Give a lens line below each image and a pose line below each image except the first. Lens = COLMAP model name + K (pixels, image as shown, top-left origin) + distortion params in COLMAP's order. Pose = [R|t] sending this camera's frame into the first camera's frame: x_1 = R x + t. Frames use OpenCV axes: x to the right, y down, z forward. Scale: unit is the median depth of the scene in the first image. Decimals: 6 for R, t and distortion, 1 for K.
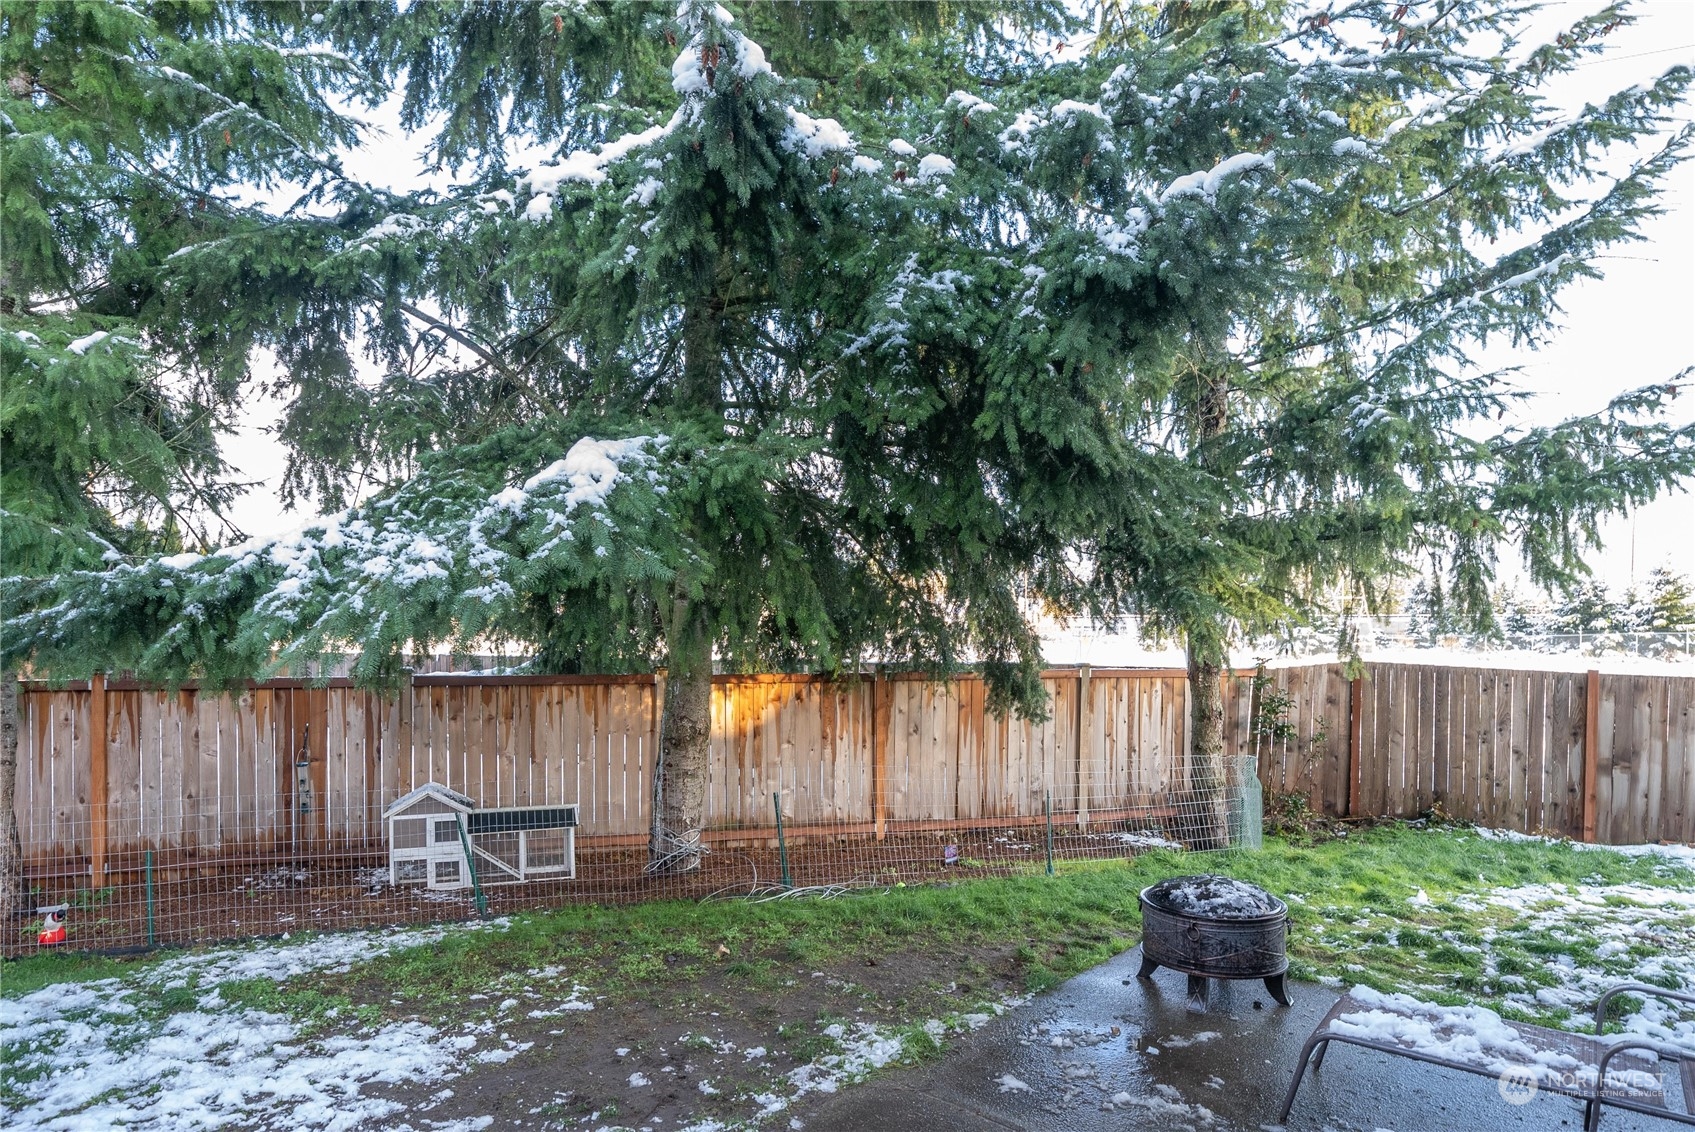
lens RADIAL K [[929.9, 0, 795.5], [0, 929.9, 650.6], [0, 0, 1]] dist [0.000692, 0.000144]
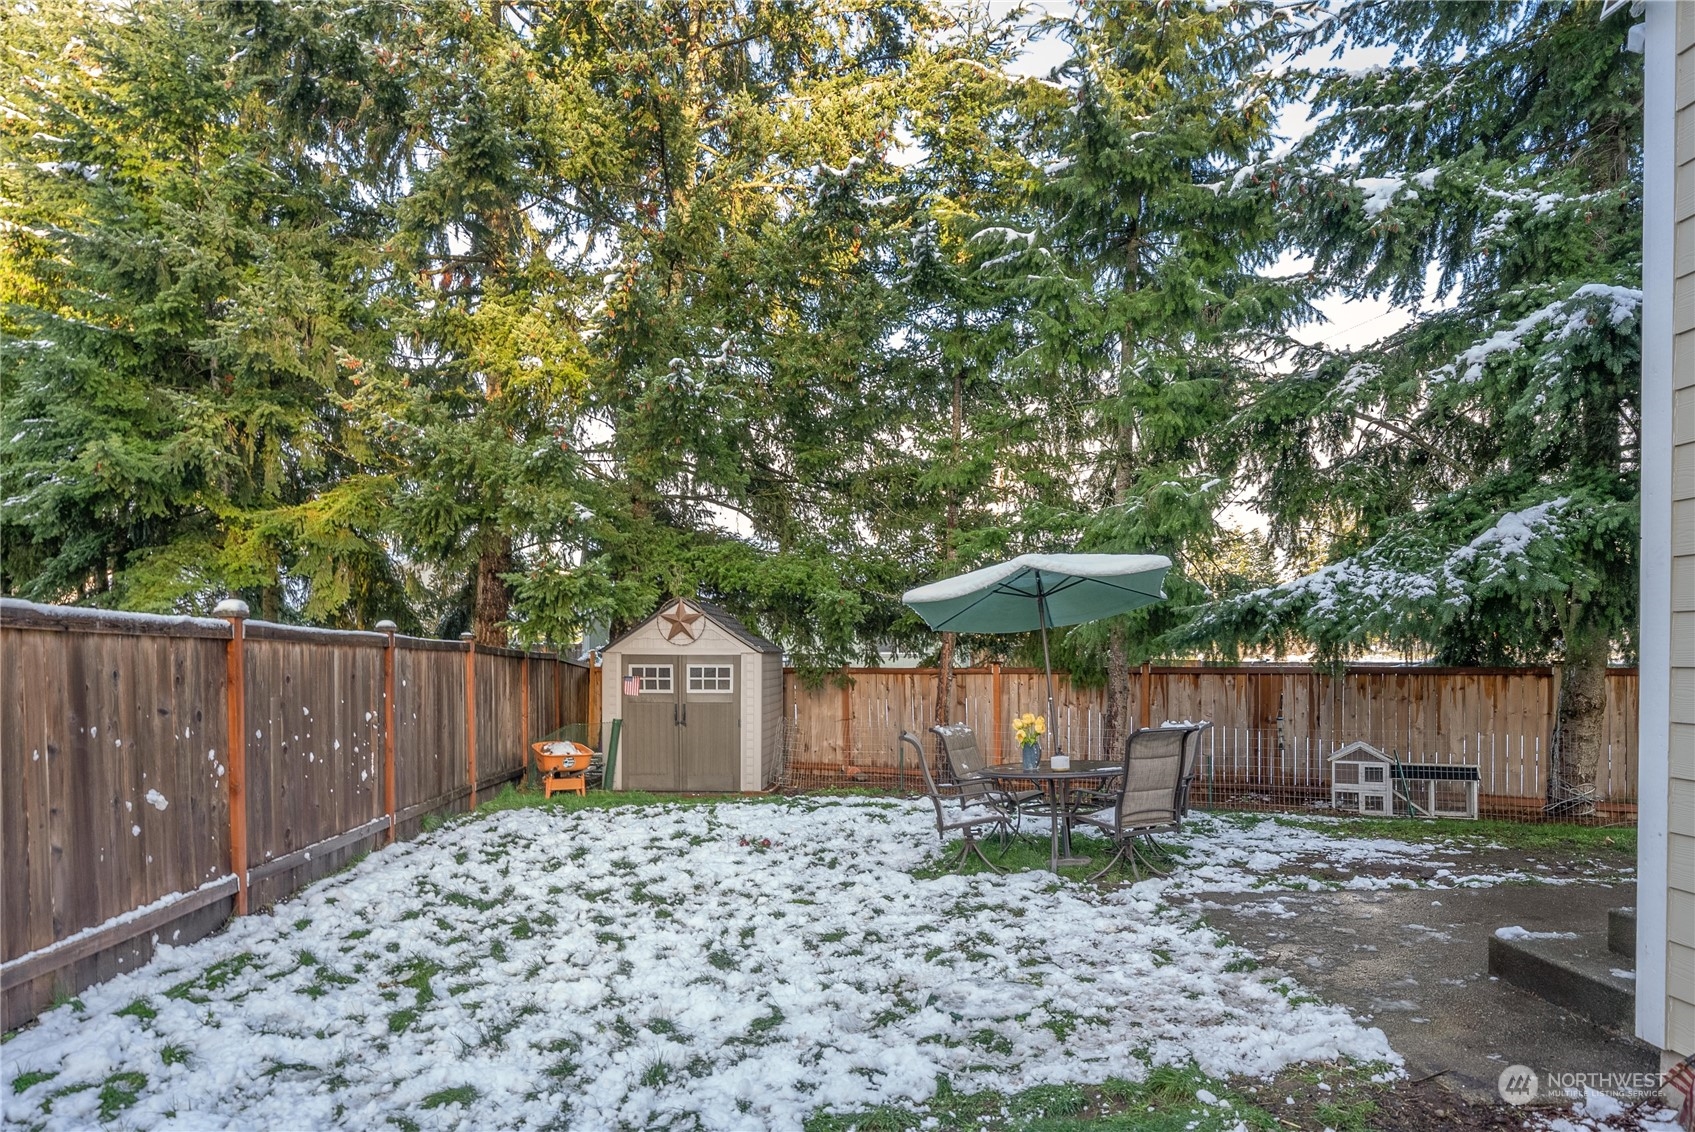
lens RADIAL K [[1004.9, 0, 846.2], [0, 1004.9, 670.8], [0, 0, 1]] dist [0.000222, 0.000318]
pose [[0.725055, 0.004279, -0.688678, 0.147433], [-0.008079, 0.999965, -0.002292, 0.072185], [0.688644, 0.007226, 0.725064, -1.026136]]
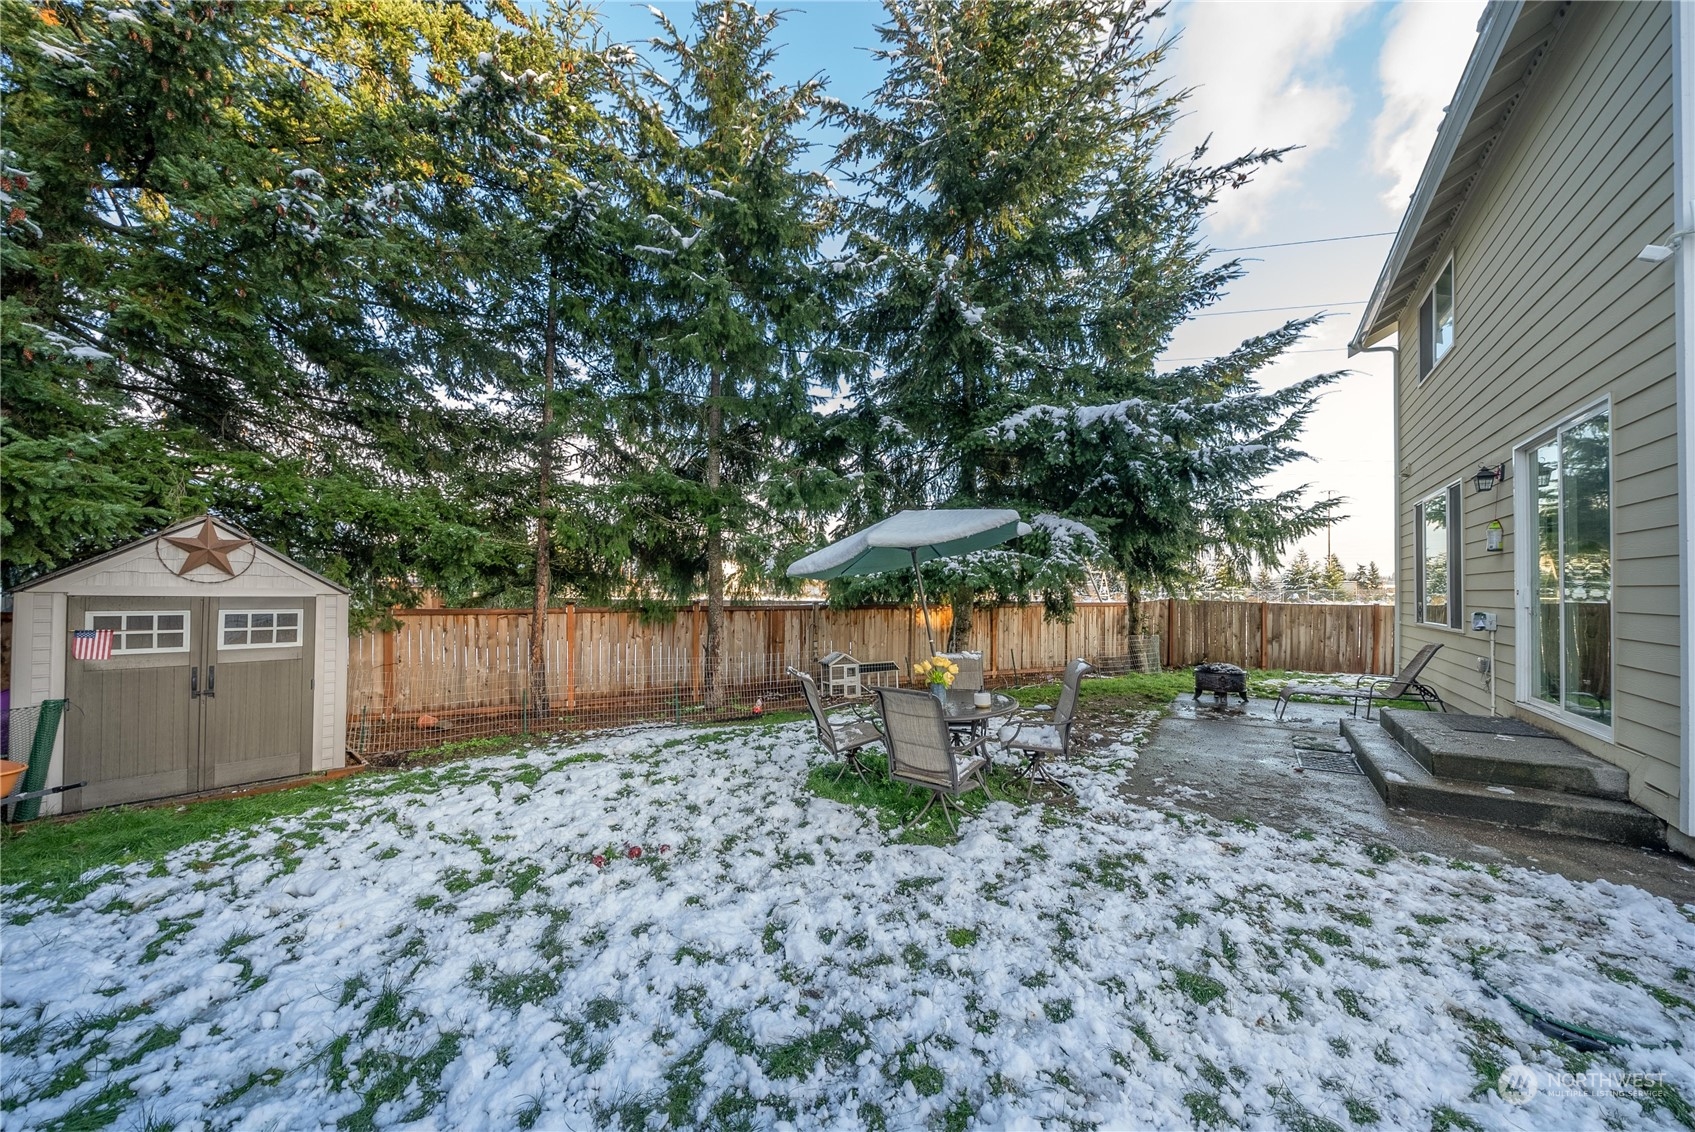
lens RADIAL K [[588.4, 0, 804.5], [0, 588.4, 589.7], [0, 0, 1]] dist [-0.012566, -0.000025]
pose [[0.987748, -0.000104, 0.156059, -1.105805], [0.004256, 0.999646, -0.026271, 0.046901], [-0.156001, 0.026613, 0.987398, -0.633773]]
